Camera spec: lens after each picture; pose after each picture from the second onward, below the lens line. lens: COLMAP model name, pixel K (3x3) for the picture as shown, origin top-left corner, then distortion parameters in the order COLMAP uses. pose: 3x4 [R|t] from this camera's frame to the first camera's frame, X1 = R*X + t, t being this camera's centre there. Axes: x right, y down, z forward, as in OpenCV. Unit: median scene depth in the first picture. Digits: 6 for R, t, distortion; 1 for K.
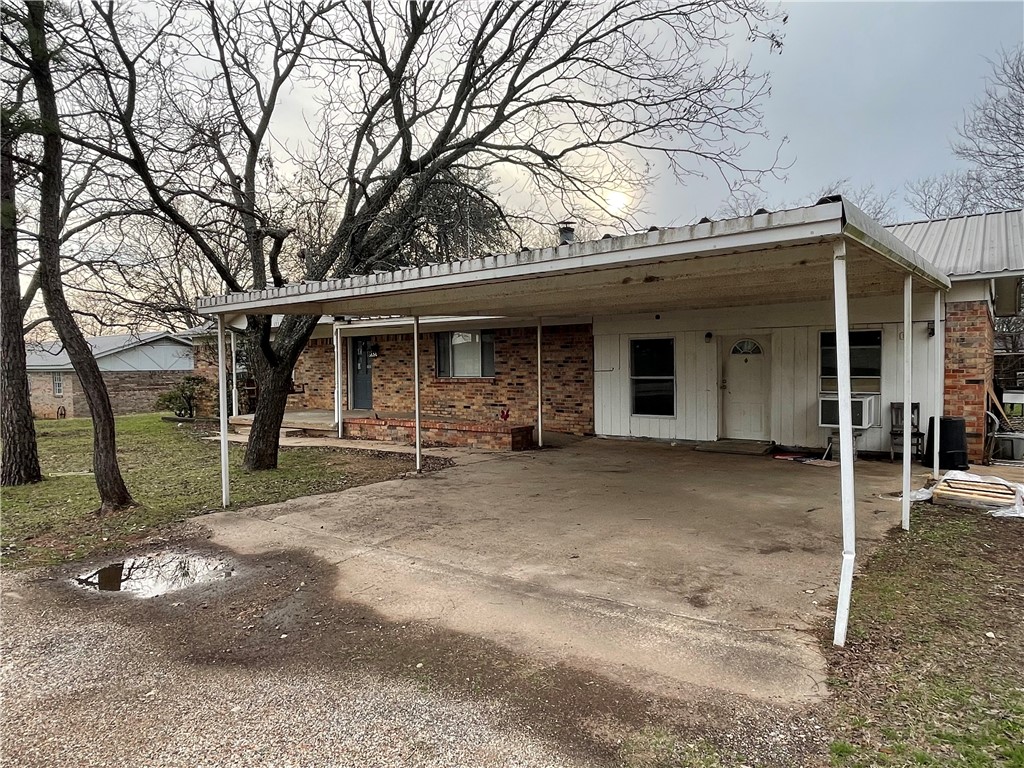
lens RADIAL K [[658.7, 0, 513.4], [0, 658.7, 384.3], [0, 0, 1]] dist [0.005544, 0.000931]
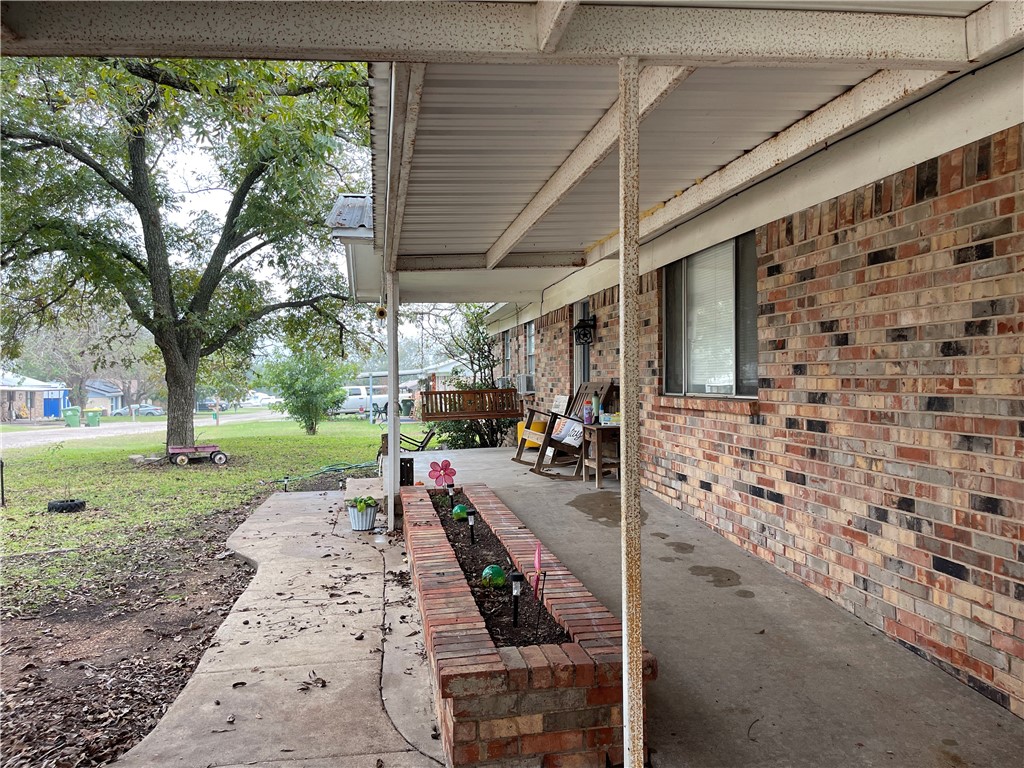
lens RADIAL K [[775.6, 0, 511.5], [0, 775.6, 379.6], [0, 0, 1]] dist [0.058269, -0.068912]
pose [[0.720063, 0.009160, -0.693848, 0.137138], [-0.023569, 0.999659, -0.011262, -0.012074], [0.693508, 0.024463, 0.720033, 0.702056]]
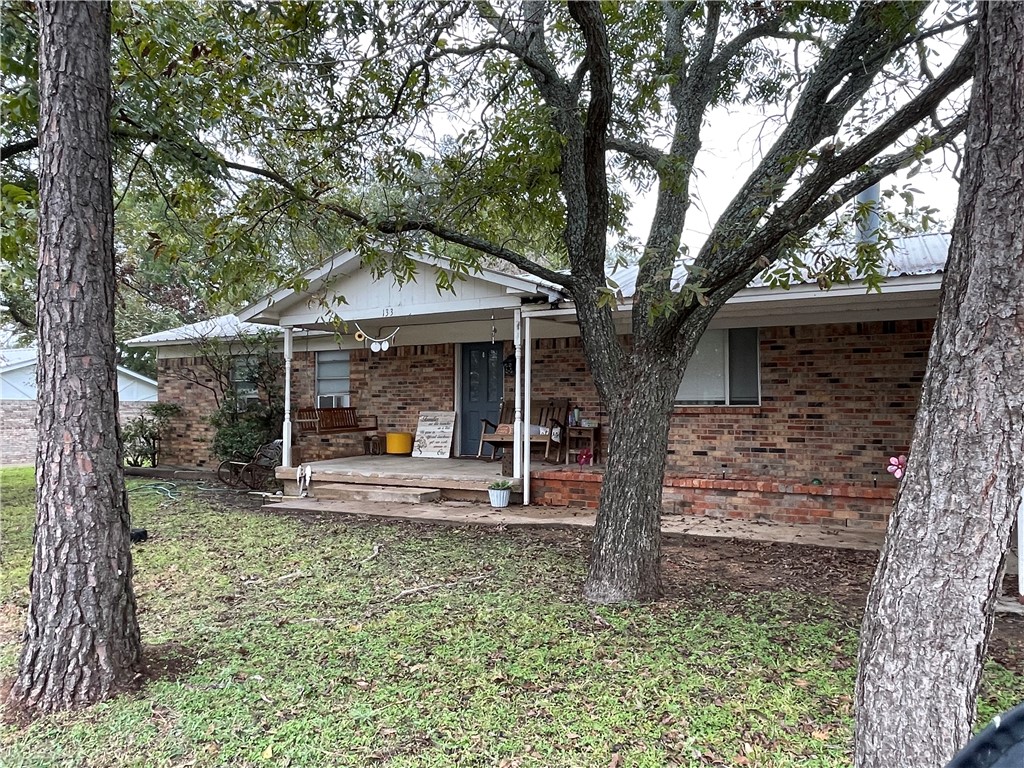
lens RADIAL K [[707.3, 0, 512.3], [0, 707.3, 384.2], [0, 0, 1]] dist [0.010349, -0.004115]
pose [[0.989592, 0.019373, 0.142592, -0.367921], [-0.010024, 0.997770, -0.065989, 0.016585], [-0.143552, 0.063873, 0.987579, 0.388519]]
